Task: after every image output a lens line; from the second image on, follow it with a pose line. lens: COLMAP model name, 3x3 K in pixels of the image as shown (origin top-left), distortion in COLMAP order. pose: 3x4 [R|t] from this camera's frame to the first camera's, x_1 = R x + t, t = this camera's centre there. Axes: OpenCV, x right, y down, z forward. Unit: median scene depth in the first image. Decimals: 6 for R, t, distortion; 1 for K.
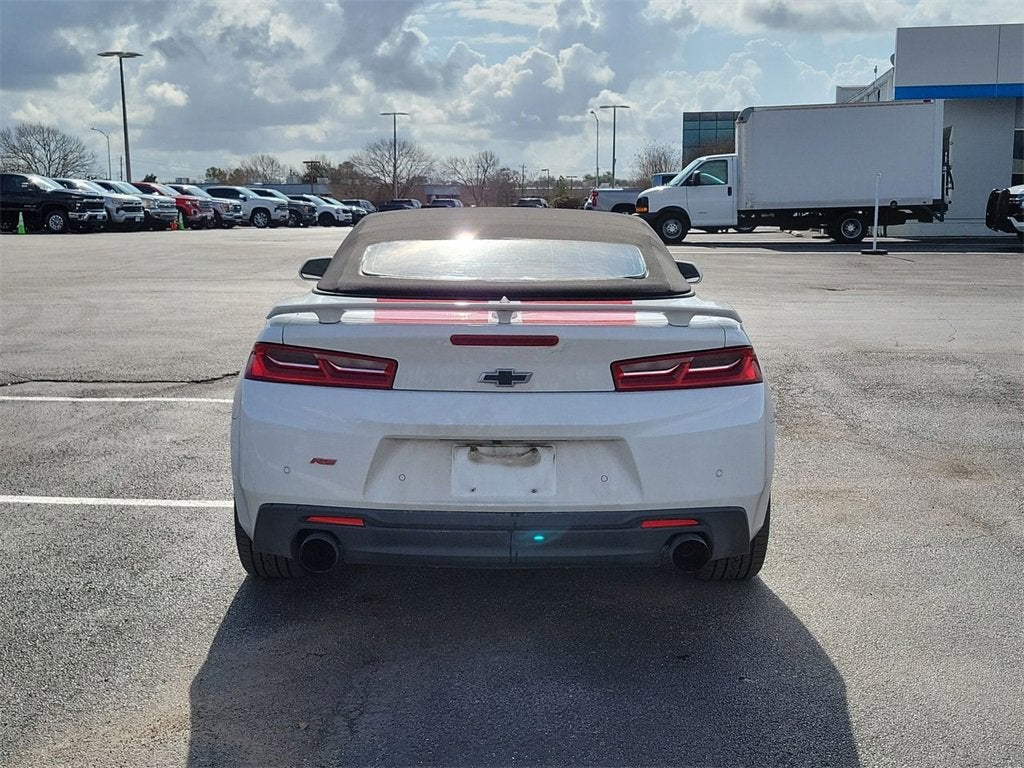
lens RADIAL K [[1271.6, 0, 512.0], [0, 1271.6, 384.0], [0, 0, 1]] dist [0.023159, 0.042962]
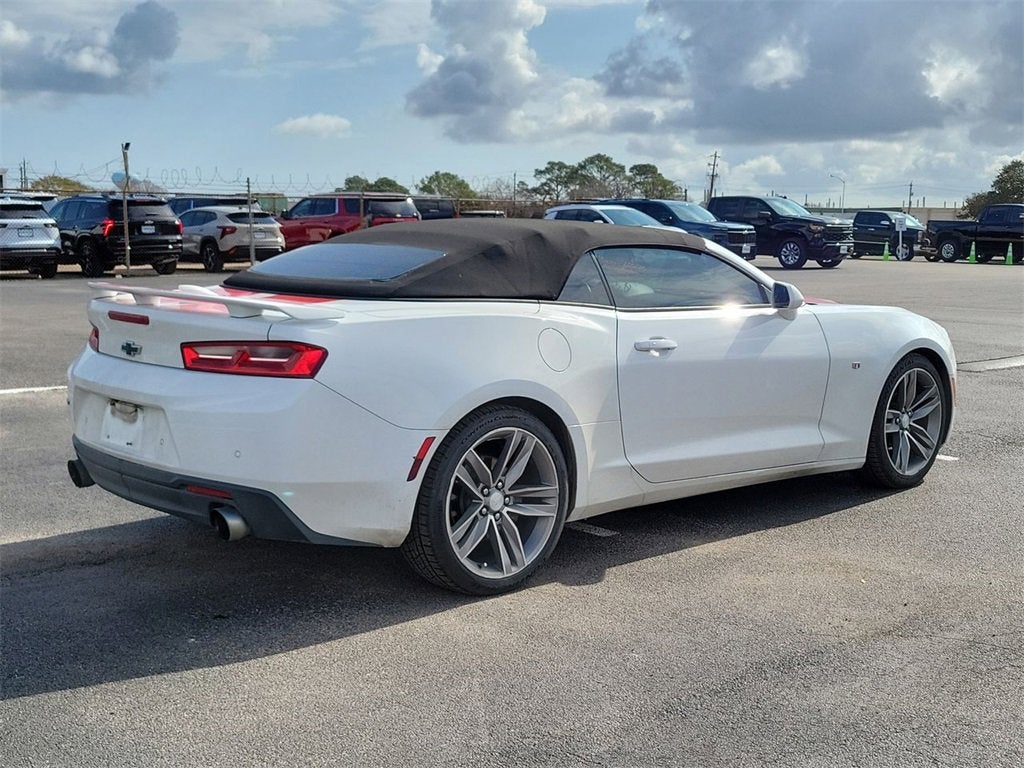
lens RADIAL K [[1268.7, 0, 511.8], [0, 1268.7, 398.7], [0, 0, 1]] dist [0.028694, 0.020474]
pose [[0.683304, 0.106246, -0.722362, 0.193725], [-0.116329, 0.992560, 0.035948, -0.007535], [0.720807, 0.059468, 0.690580, 0.072839]]
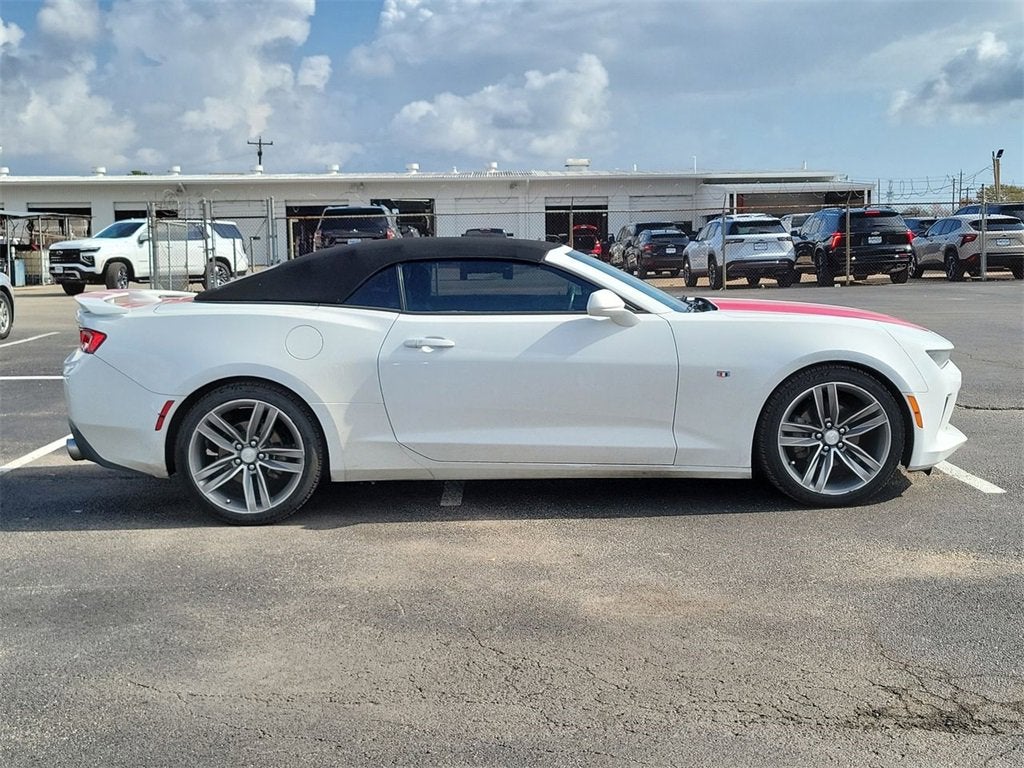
lens RADIAL K [[1271.6, 0, 512.0], [0, 1271.6, 384.0], [0, 0, 1]] dist [0.023159, 0.042962]
pose [[0.037361, 0.113467, -0.992839, 0.309094], [-0.126379, 0.986092, 0.107940, -0.033398], [0.991278, 0.121441, 0.051181, 0.244292]]
